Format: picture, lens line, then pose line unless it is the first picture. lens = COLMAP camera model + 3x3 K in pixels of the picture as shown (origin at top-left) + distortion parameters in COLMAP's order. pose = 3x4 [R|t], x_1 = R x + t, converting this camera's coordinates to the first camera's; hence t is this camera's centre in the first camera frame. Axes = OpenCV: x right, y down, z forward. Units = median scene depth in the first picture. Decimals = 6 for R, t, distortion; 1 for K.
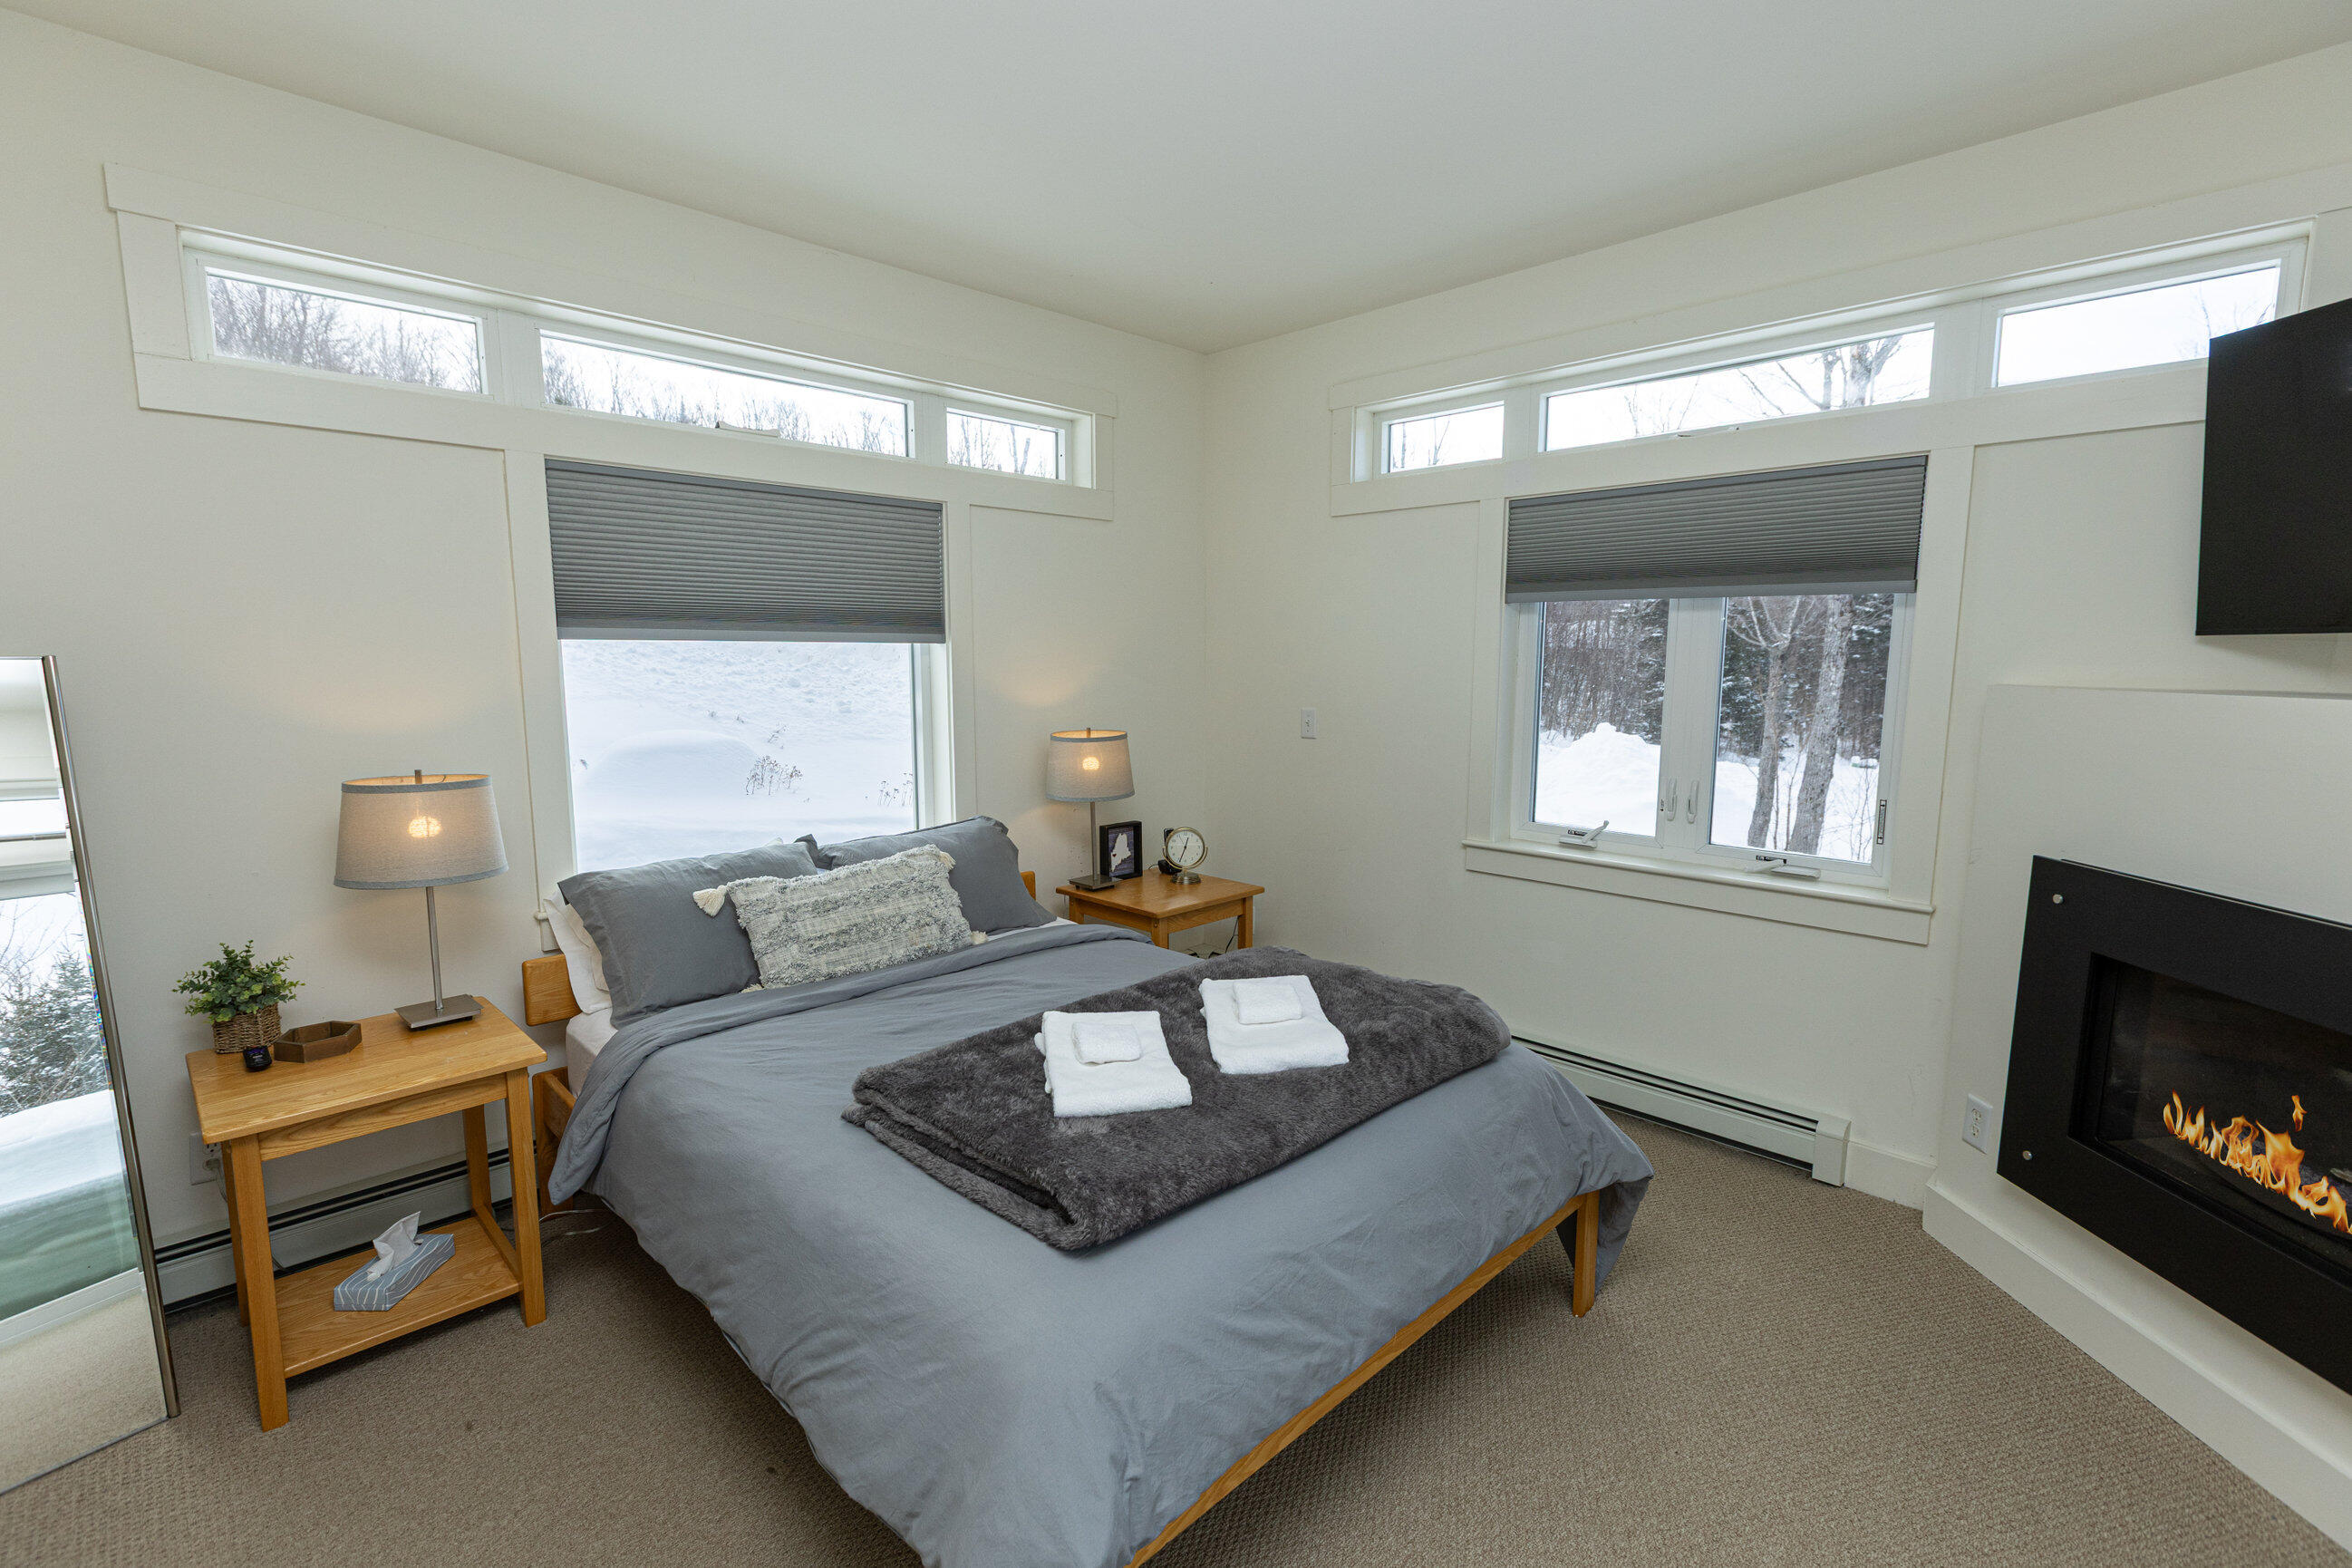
lens RADIAL K [[1057.6, 0, 1179.2], [0, 1057.6, 794.6], [0, 0, 1]] dist [0.018830, -0.010863]
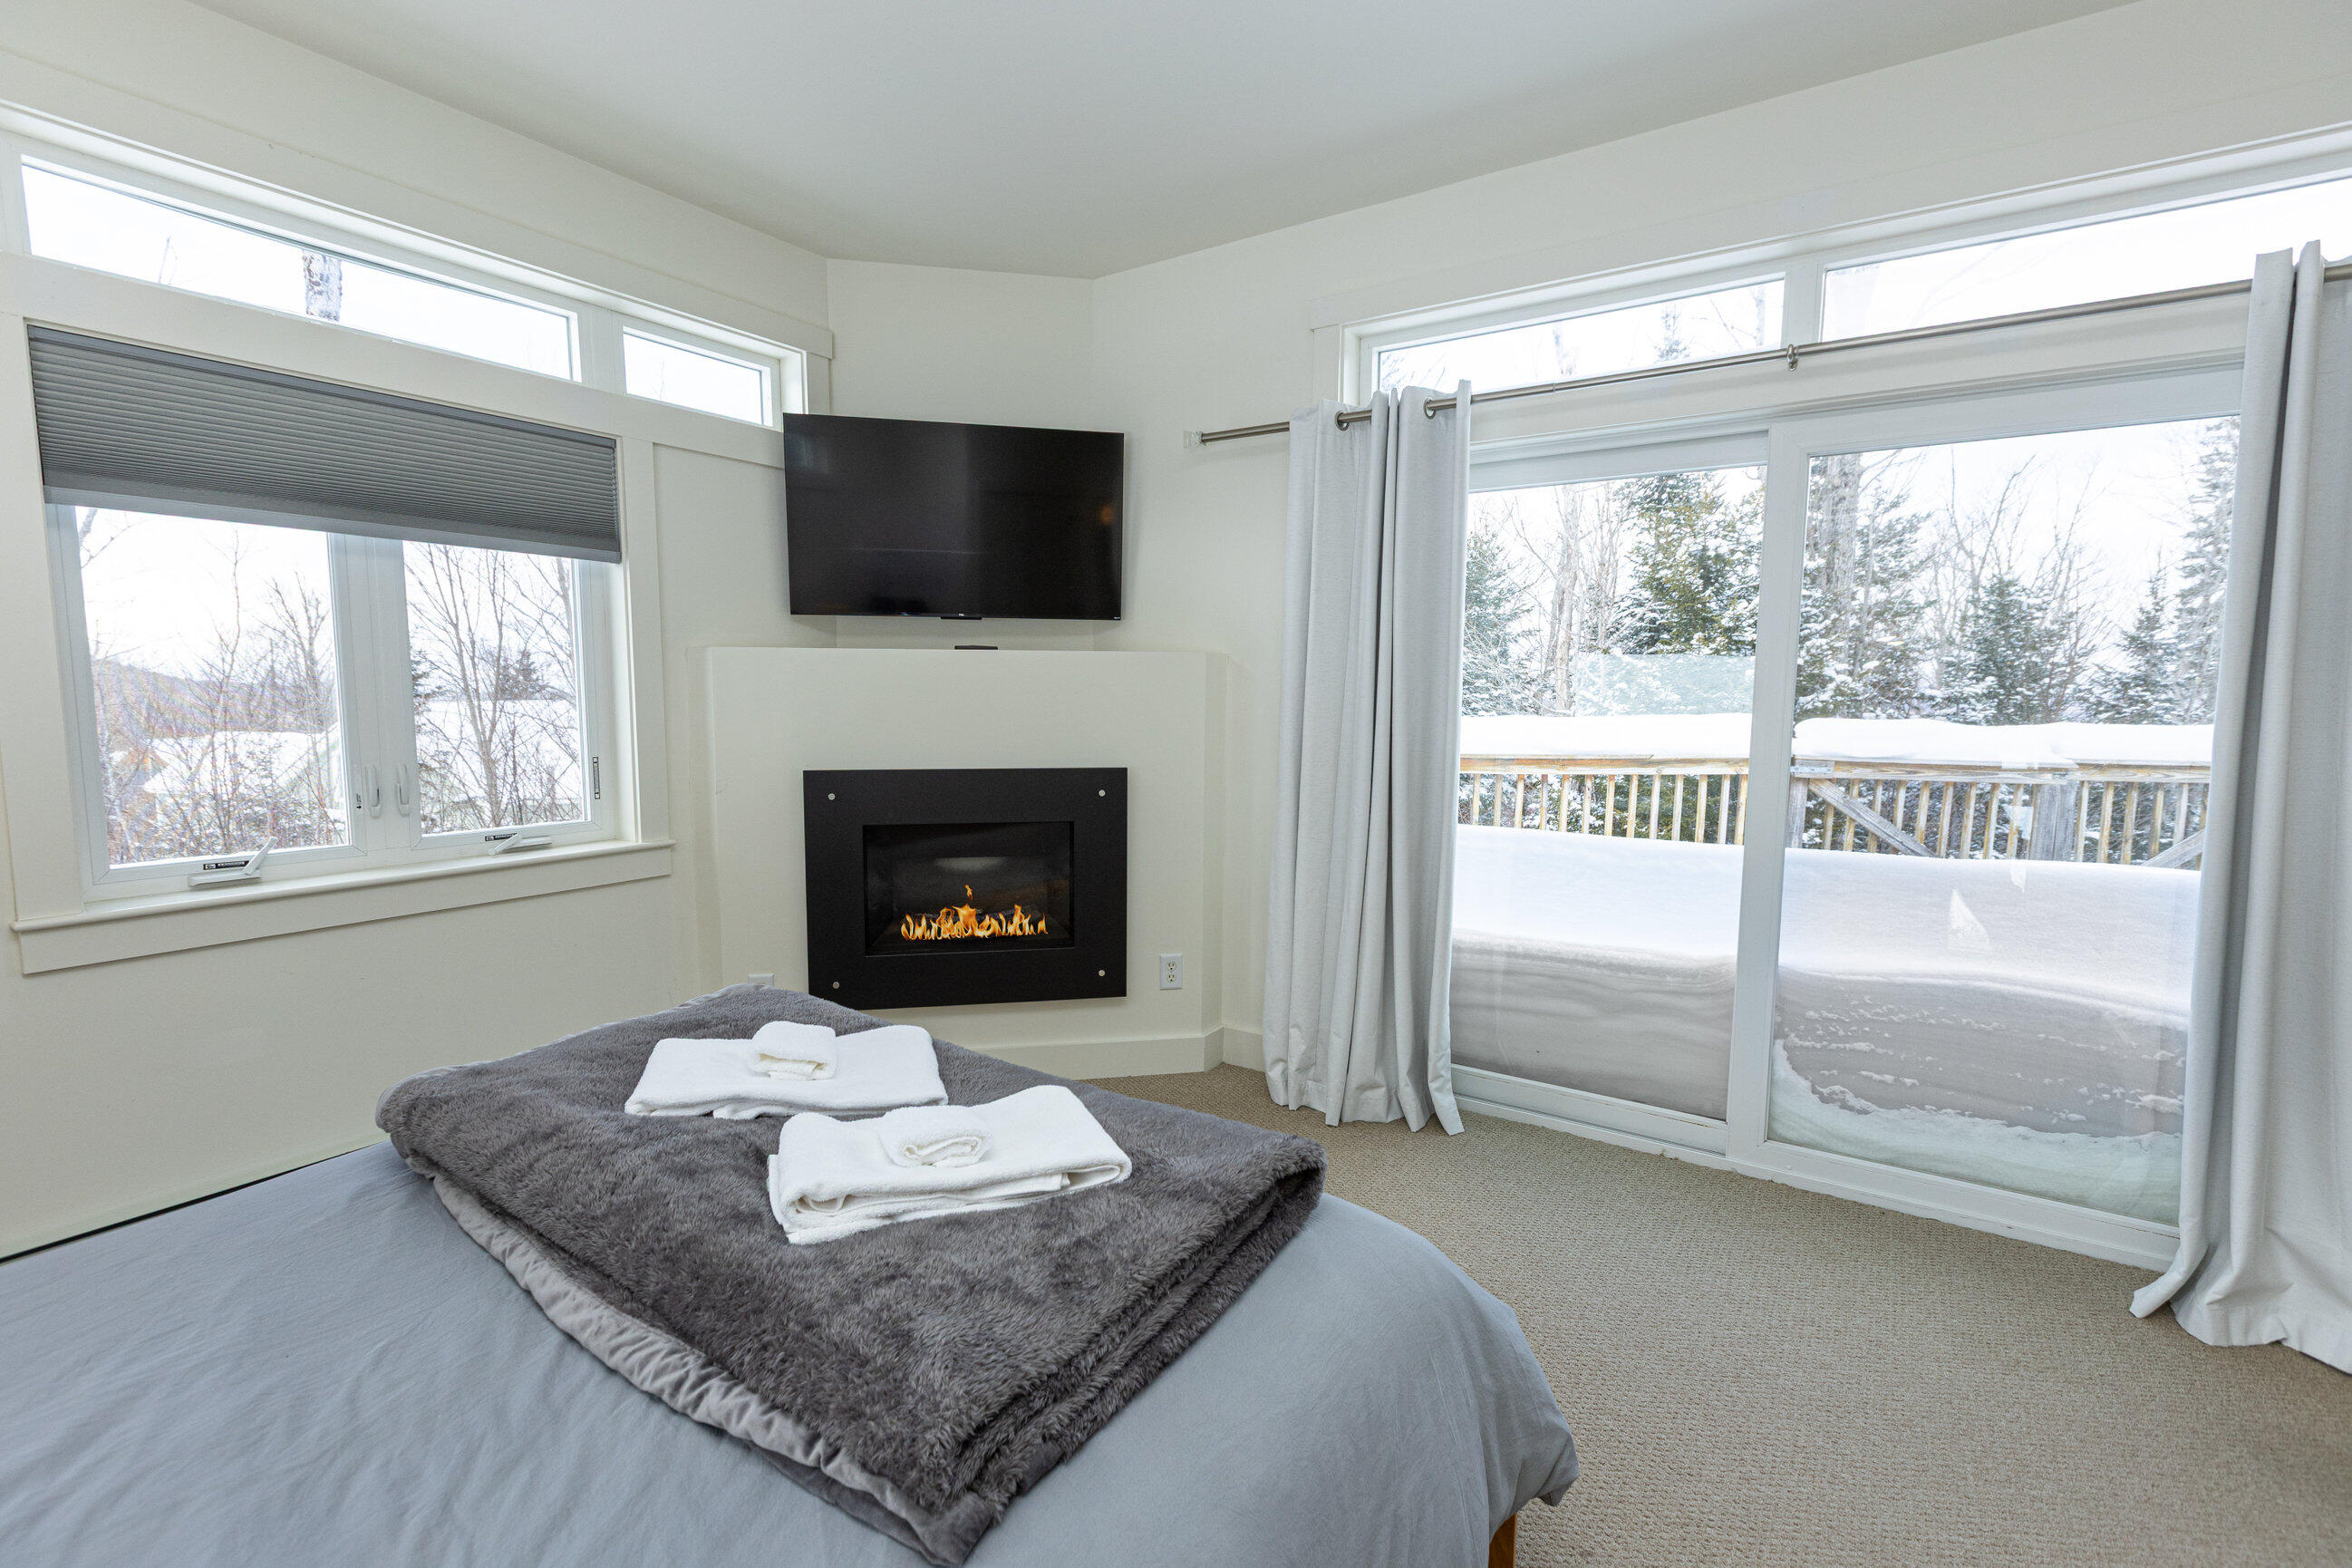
lens RADIAL K [[1057.6, 0, 1179.2], [0, 1057.6, 794.6], [0, 0, 1]] dist [0.018830, -0.010863]
pose [[-0.203961, -0.103067, 0.973538, -0.514942], [0.129533, 0.982858, 0.131192, -0.023839], [-0.970372, 0.152864, -0.187114, 0.672665]]
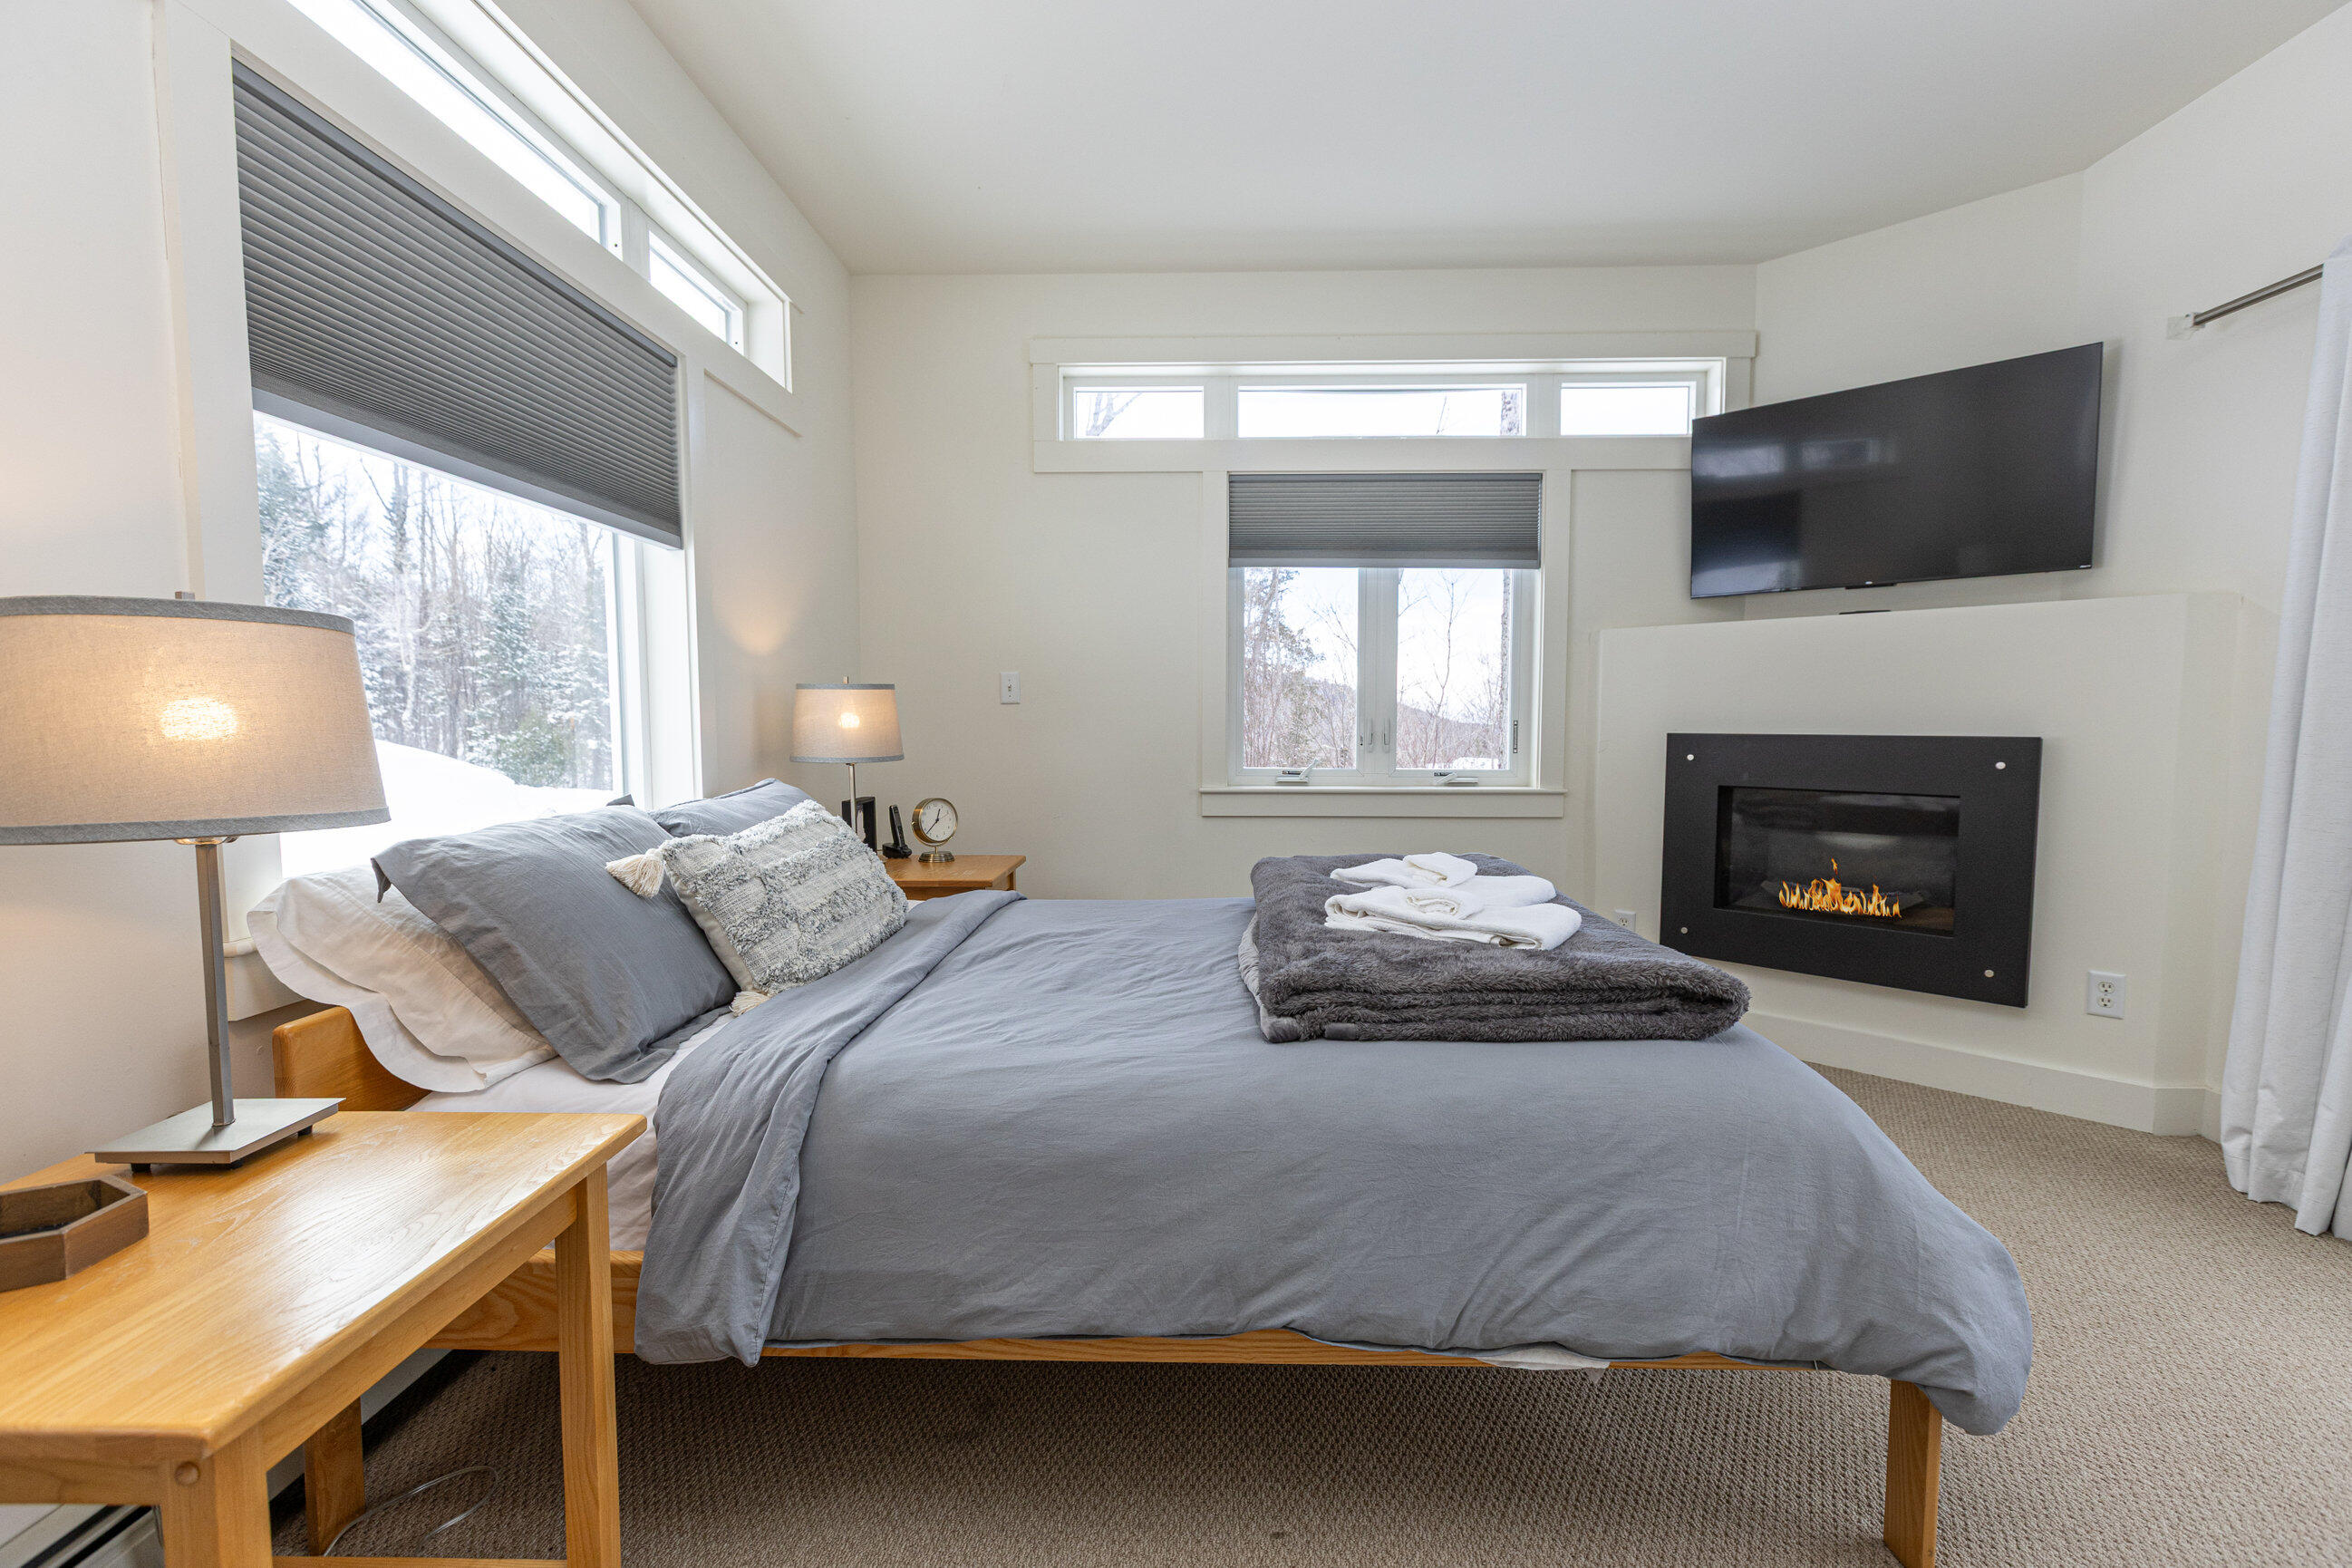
lens RADIAL K [[1057.6, 0, 1179.2], [0, 1057.6, 794.6], [0, 0, 1]] dist [0.018830, -0.010863]
pose [[0.715329, -0.049756, 0.697014, -0.644369], [0.096012, 0.995000, -0.027507, 0.101287], [-0.692161, 0.086599, 0.716529, 0.341298]]
